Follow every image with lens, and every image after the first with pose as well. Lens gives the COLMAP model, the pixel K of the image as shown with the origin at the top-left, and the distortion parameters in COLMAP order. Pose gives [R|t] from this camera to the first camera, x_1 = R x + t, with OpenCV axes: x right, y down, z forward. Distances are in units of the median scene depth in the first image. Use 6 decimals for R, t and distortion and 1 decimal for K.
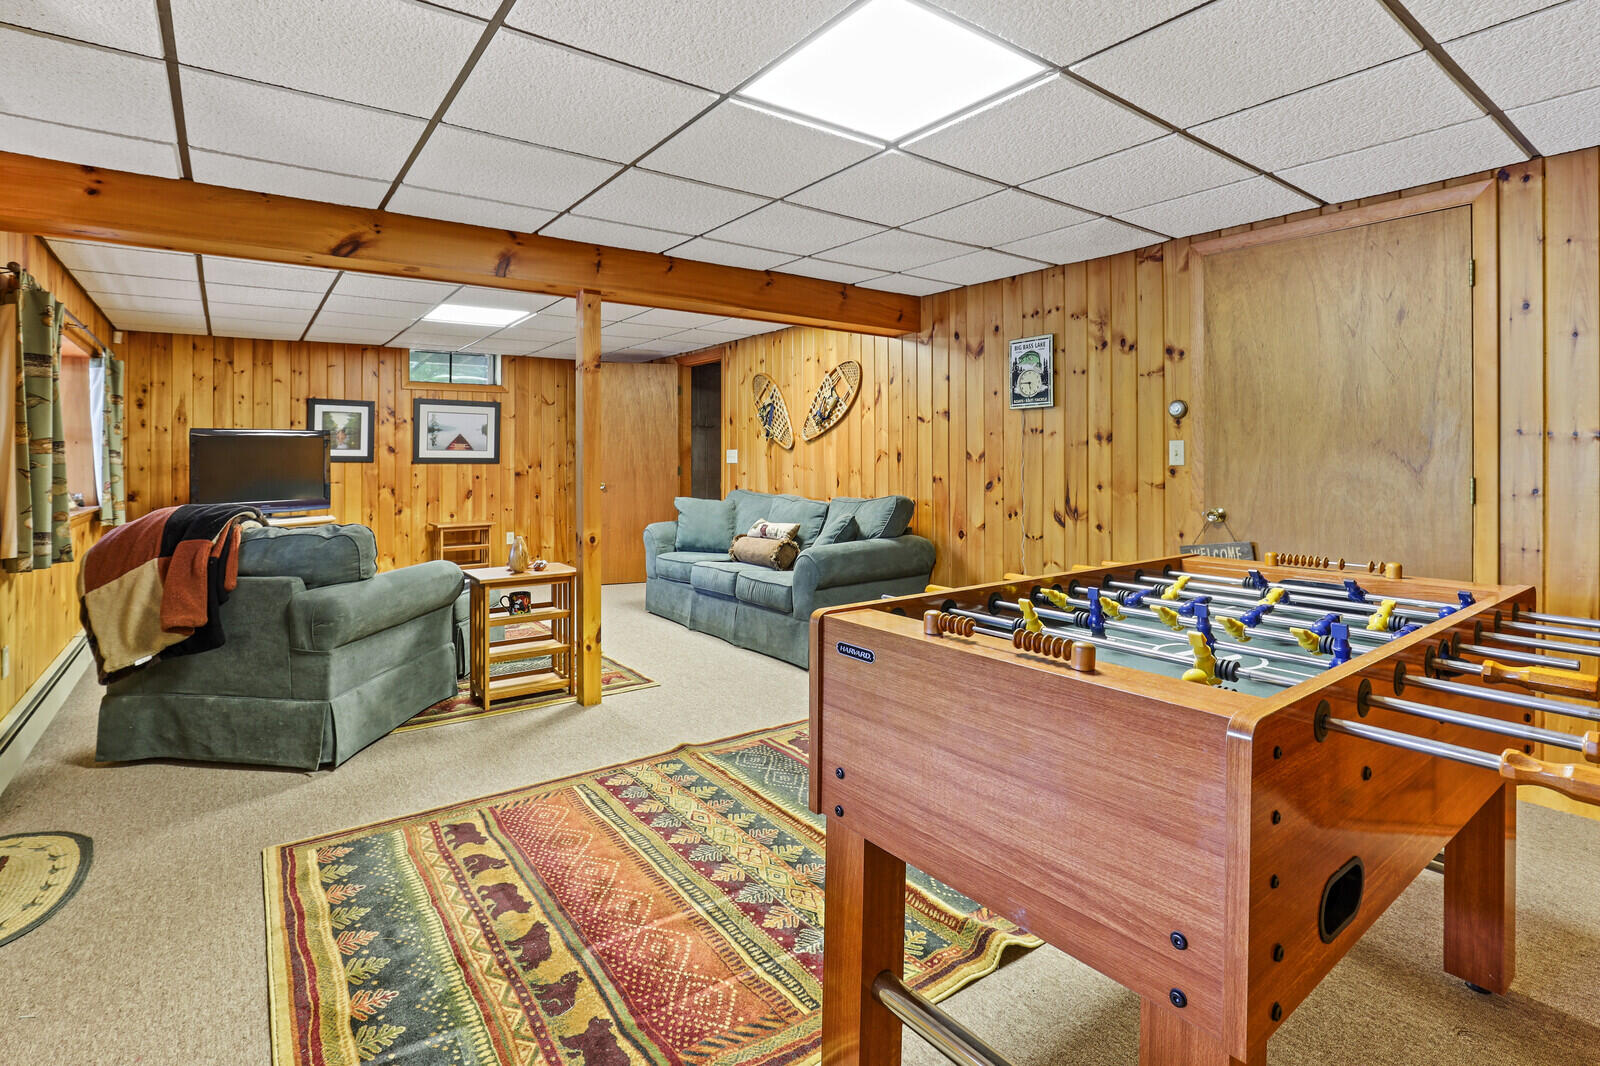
lens RADIAL K [[723.7, 0, 800.0], [0, 723.7, 464.2], [0, 0, 1]] dist [-0.018169, 0.000300]
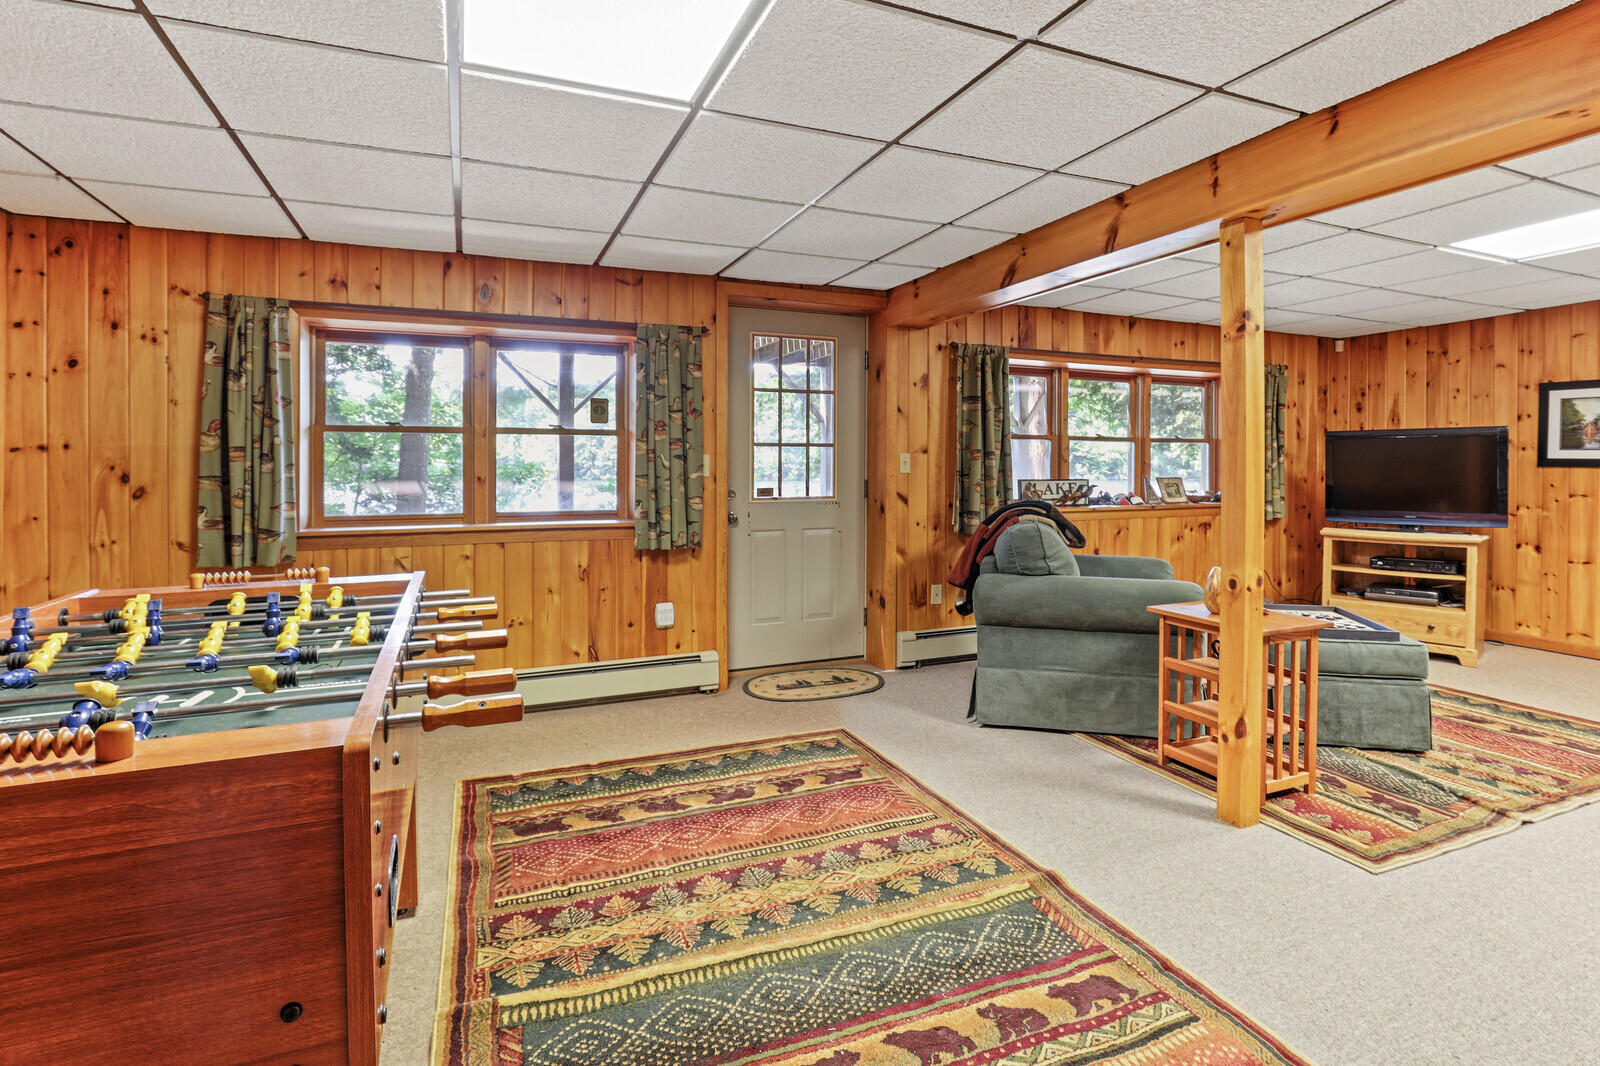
lens RADIAL K [[768.7, 0, 796.6], [0, 768.7, 479.6], [0, 0, 1]] dist [-0.016263, -0.000669]
pose [[-0.199969, 0.025020, -0.979483, 0.796438], [-0.006445, 0.999619, 0.026850, -0.018321], [0.979781, 0.011682, -0.199731, 1.170832]]
